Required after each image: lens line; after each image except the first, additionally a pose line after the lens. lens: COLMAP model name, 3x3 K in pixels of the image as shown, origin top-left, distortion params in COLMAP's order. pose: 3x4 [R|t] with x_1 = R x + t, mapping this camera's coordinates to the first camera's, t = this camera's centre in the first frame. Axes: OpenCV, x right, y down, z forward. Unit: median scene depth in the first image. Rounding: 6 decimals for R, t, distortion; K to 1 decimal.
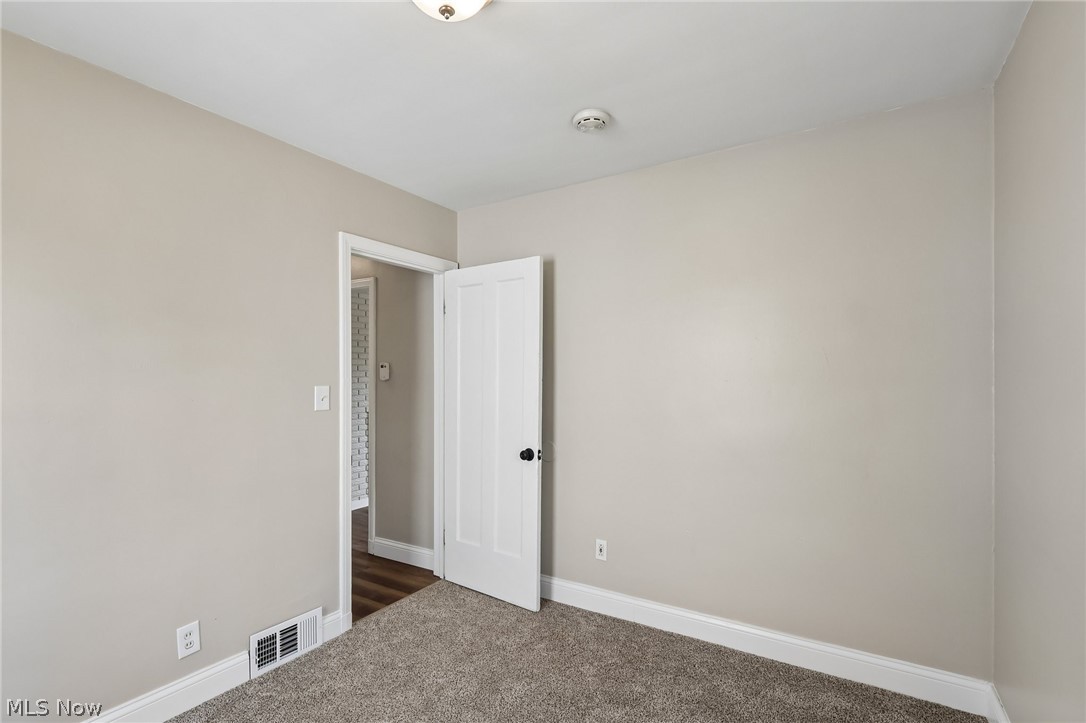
lens RADIAL K [[503.6, 0, 514.5], [0, 503.6, 376.0], [0, 0, 1]] dist [-0.002933, 0.002239]
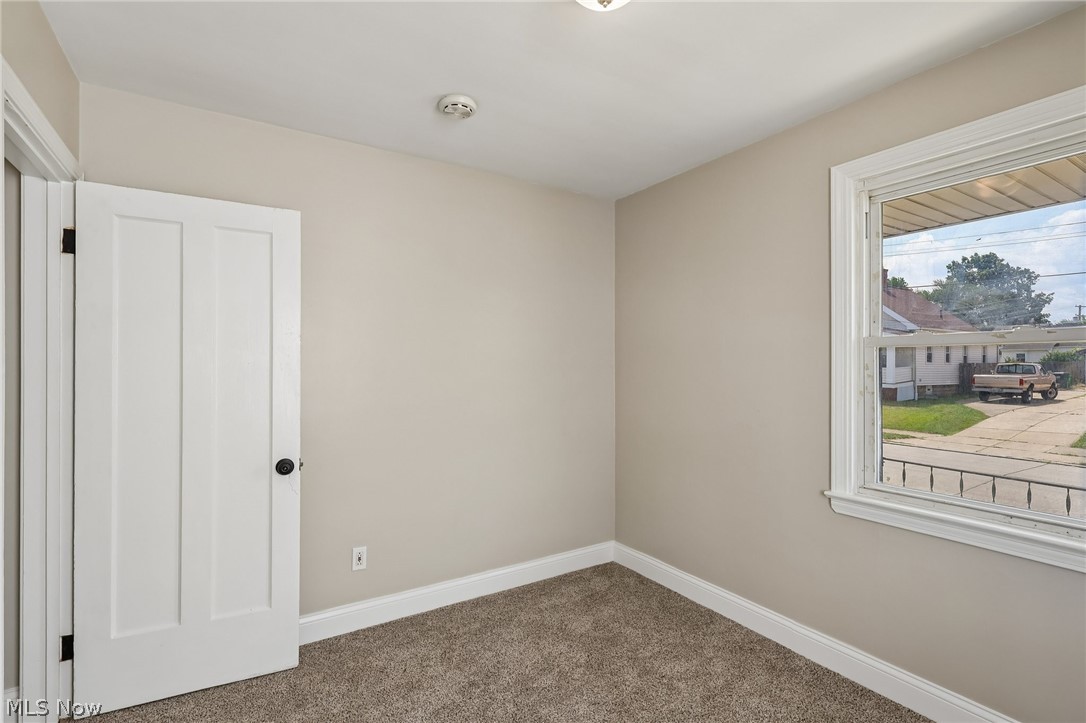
lens RADIAL K [[503.6, 0, 538.1], [0, 503.6, 367.6], [0, 0, 1]] dist [-0.002933, 0.002239]
pose [[0.420518, 0.005530, 0.907267, -0.515936], [-0.001055, 0.999984, -0.005606, 0.009230], [-0.907284, 0.001401, 0.420517, 0.334748]]
